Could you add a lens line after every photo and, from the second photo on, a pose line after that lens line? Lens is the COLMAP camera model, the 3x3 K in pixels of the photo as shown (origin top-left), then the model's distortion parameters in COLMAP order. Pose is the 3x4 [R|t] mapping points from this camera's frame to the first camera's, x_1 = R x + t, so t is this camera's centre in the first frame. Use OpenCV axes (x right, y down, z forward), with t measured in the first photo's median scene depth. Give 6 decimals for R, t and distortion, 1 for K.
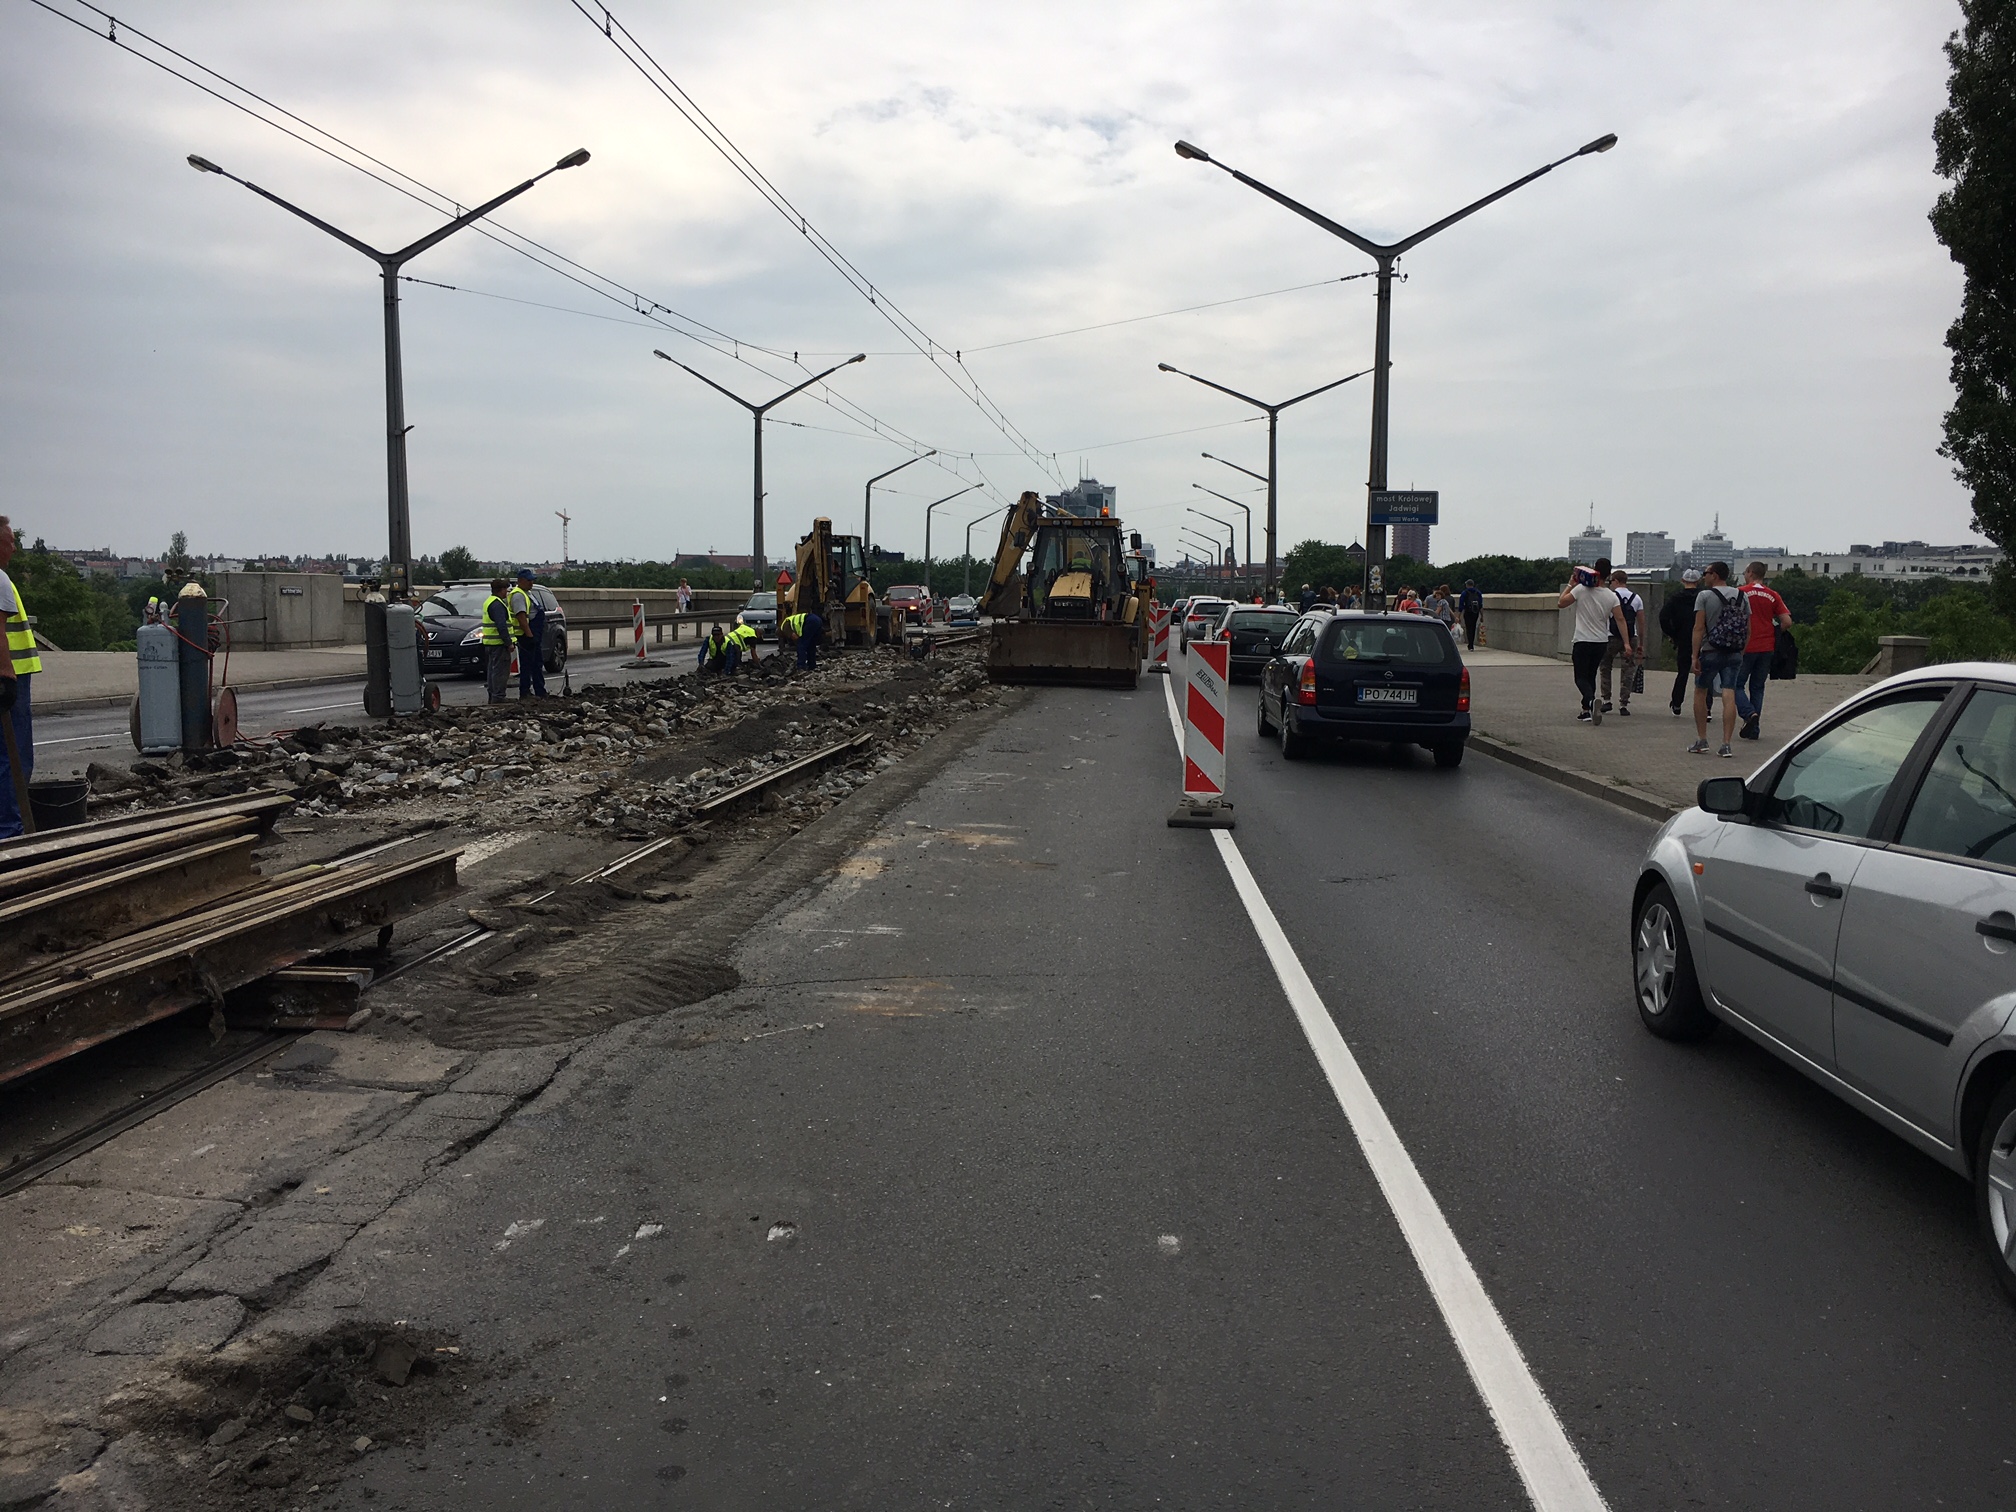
lens RADIAL K [[1677.7, 0, 993.0], [0, 1677.7, 747.6], [0, 0, 1]] dist [0.068824, -0.099705]
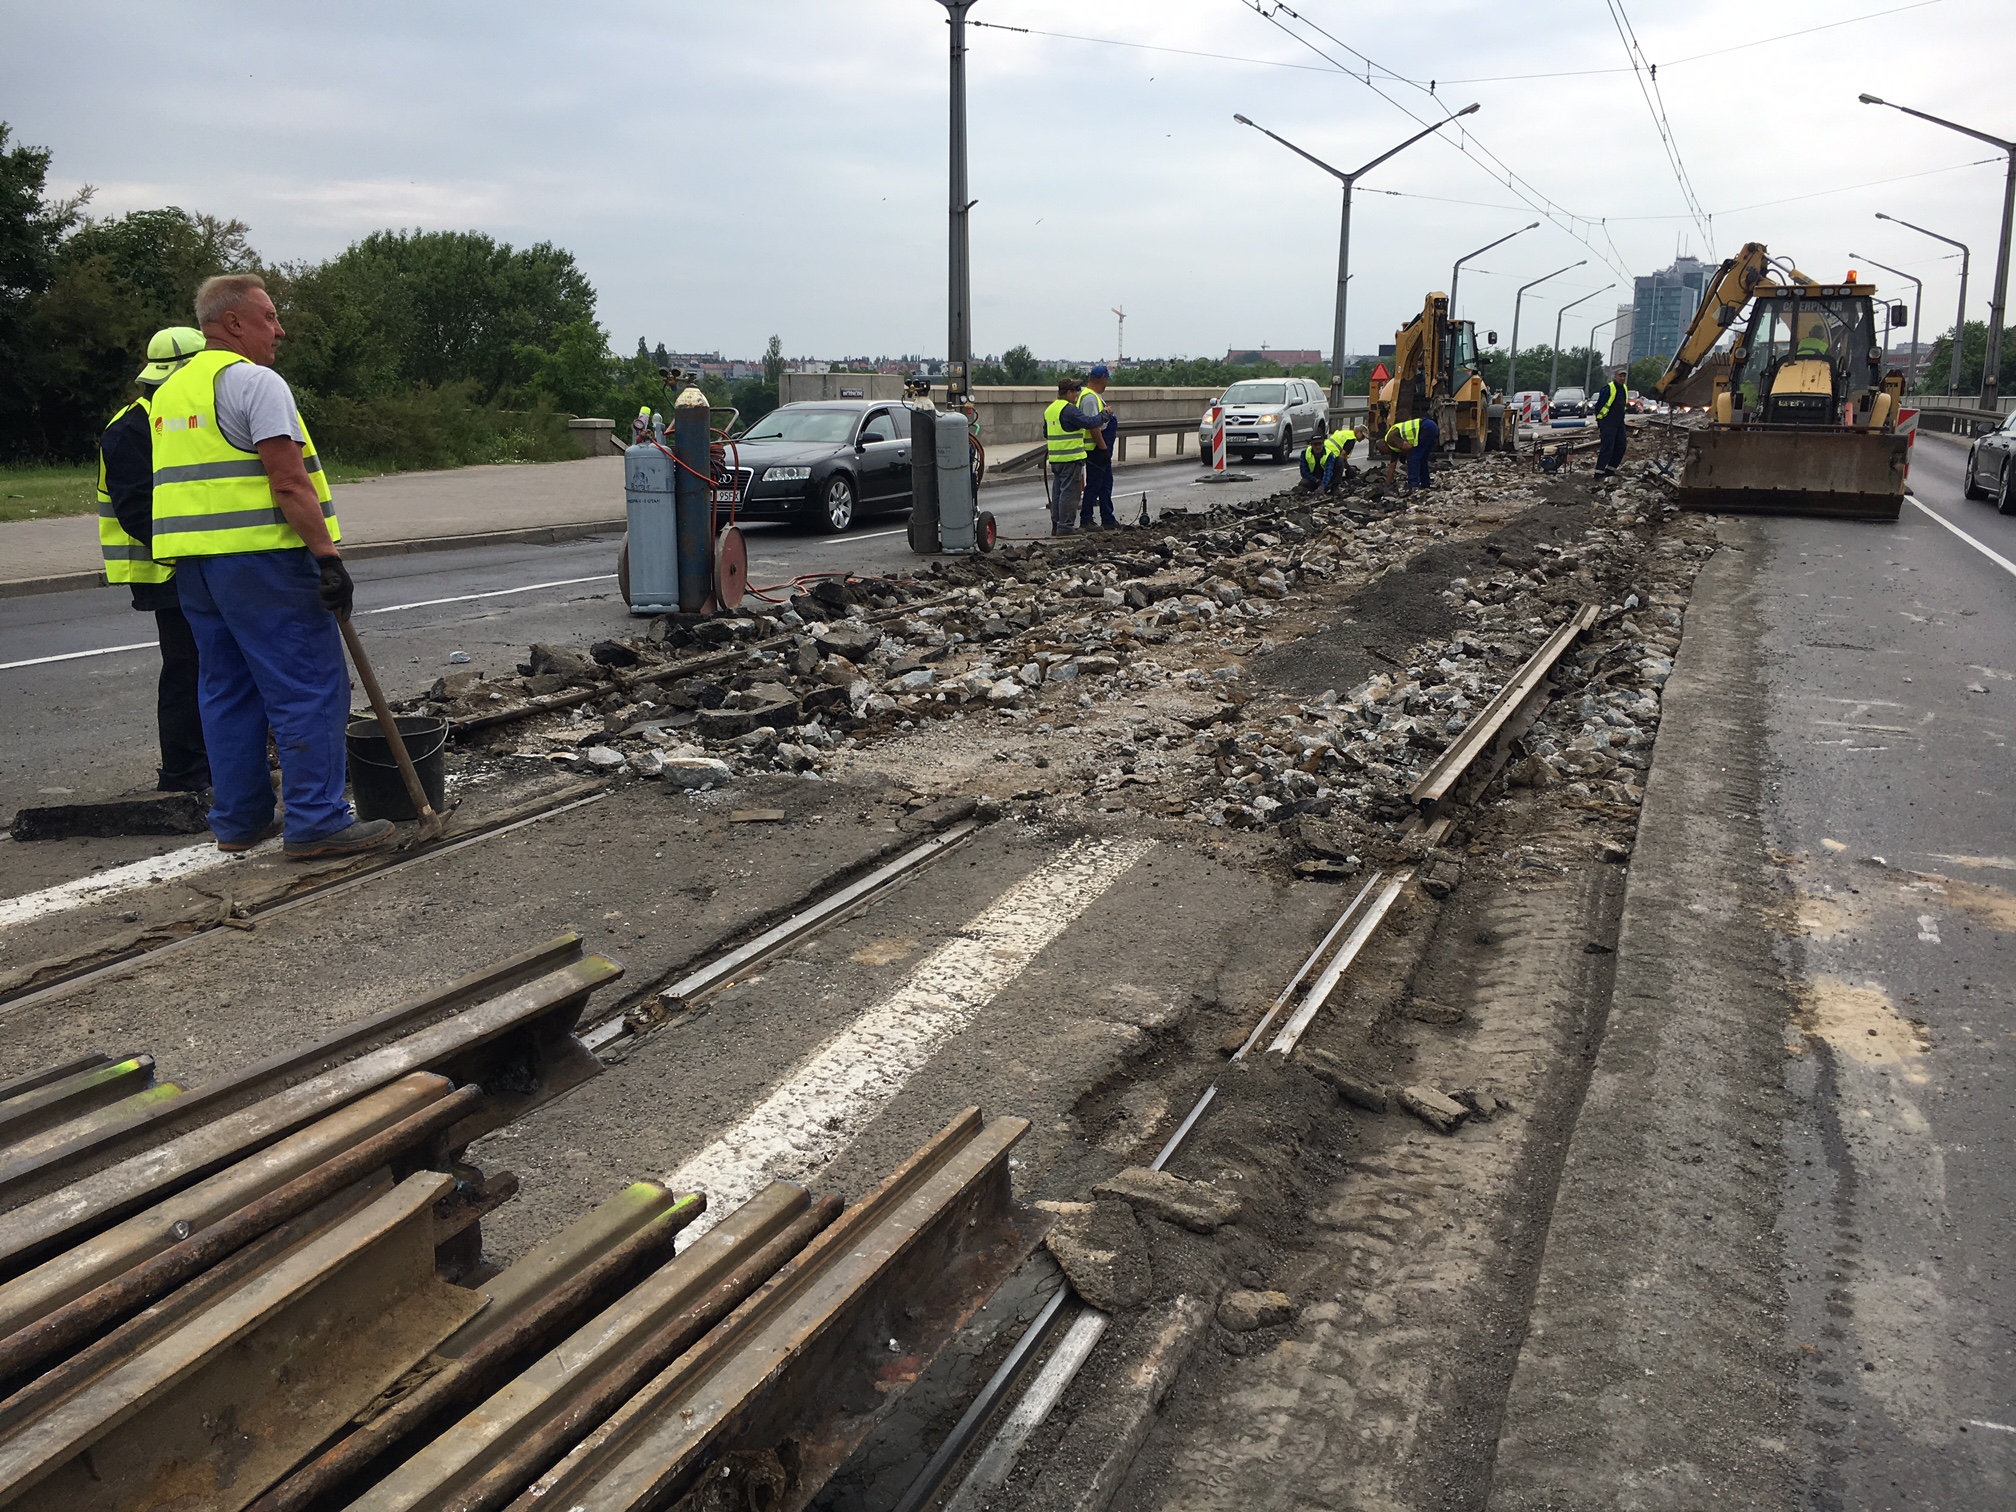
lens RADIAL K [[1677.7, 0, 993.0], [0, 1677.7, 747.6], [0, 0, 1]] dist [0.068824, -0.099705]
pose [[0.949103, 0.061194, -0.308964, -0.091659], [-0.024505, 0.992318, 0.121263, -0.029036], [0.314011, -0.107520, 0.943311, 0.284167]]
